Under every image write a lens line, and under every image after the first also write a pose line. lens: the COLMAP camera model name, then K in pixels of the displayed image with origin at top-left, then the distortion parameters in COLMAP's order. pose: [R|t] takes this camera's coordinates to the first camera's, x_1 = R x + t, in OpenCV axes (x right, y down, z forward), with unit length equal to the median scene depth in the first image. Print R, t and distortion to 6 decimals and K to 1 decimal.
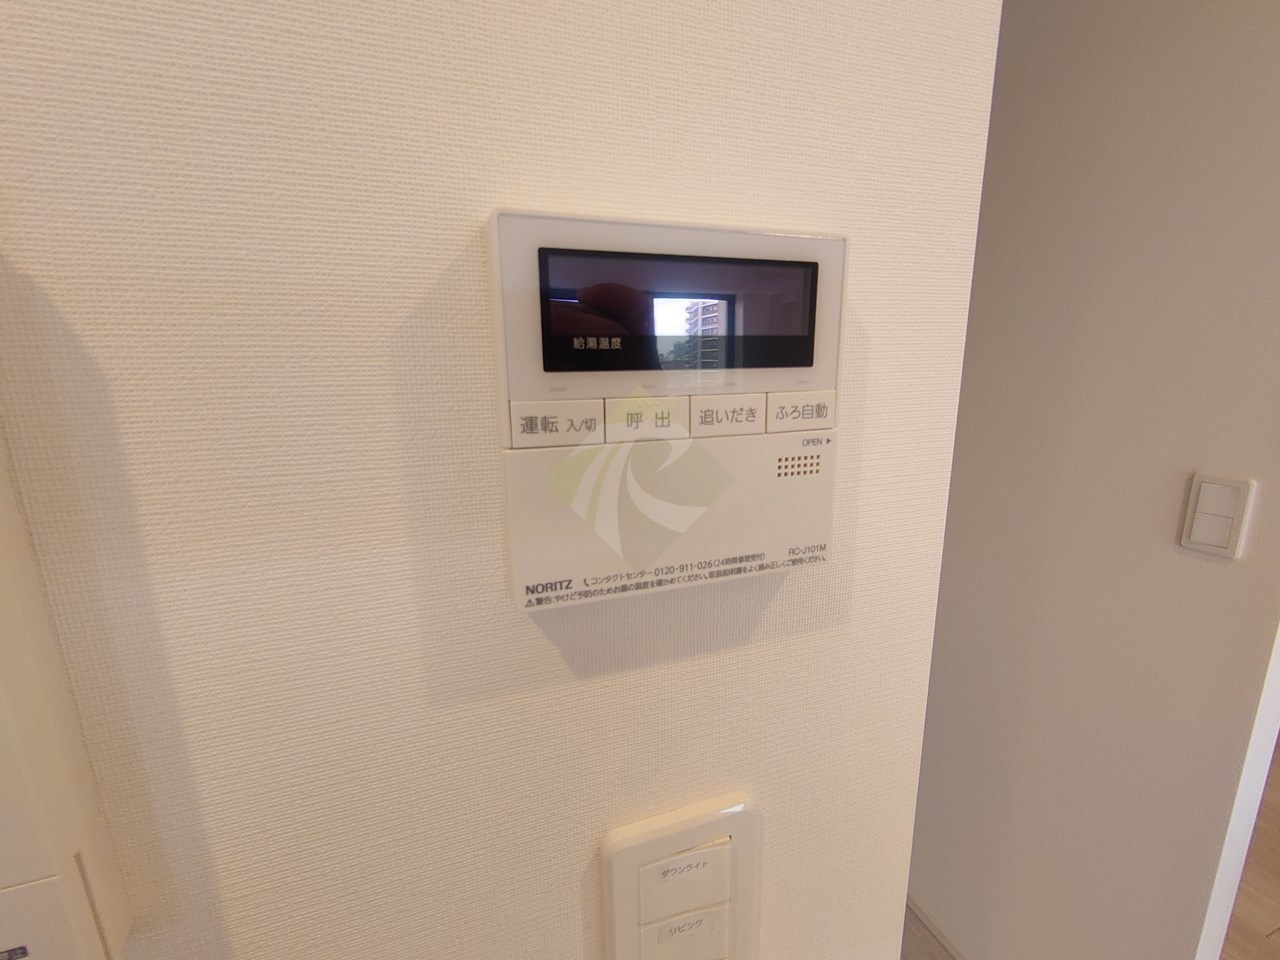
lens RADIAL K [[548.4, 0, 637.4], [0, 548.4, 484.4], [0, 0, 1]] dist [-0.004144, 0.000391]
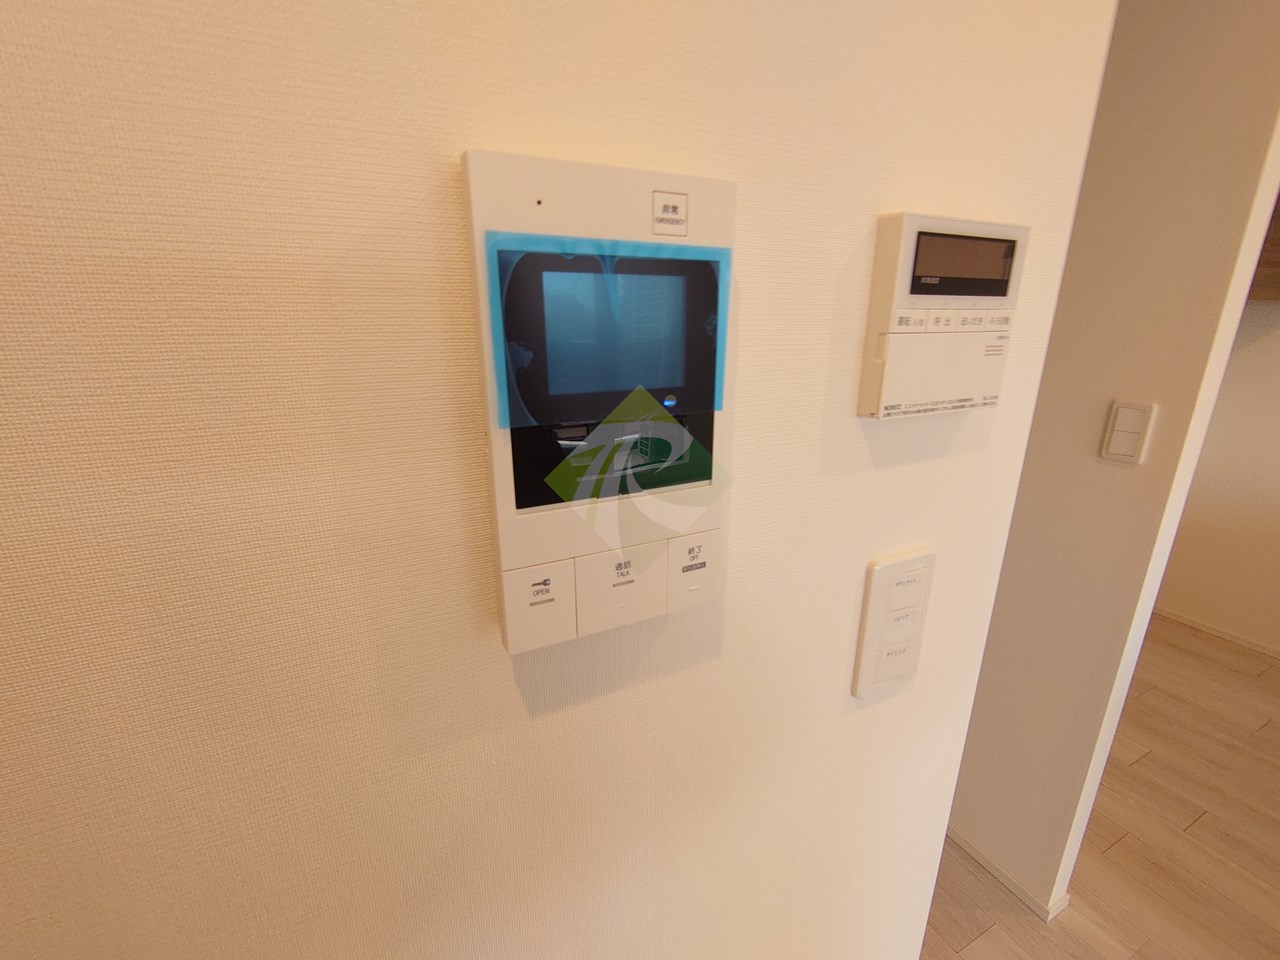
lens RADIAL K [[551.6, 0, 643.3], [0, 551.6, 484.3], [0, 0, 1]] dist [-0.006175, -0.000583]
pose [[0.992840, -0.015811, 0.118404, -1.132576], [0.004116, 0.995141, 0.098375, 0.232385], [-0.119384, -0.097183, 0.988080, -0.764376]]
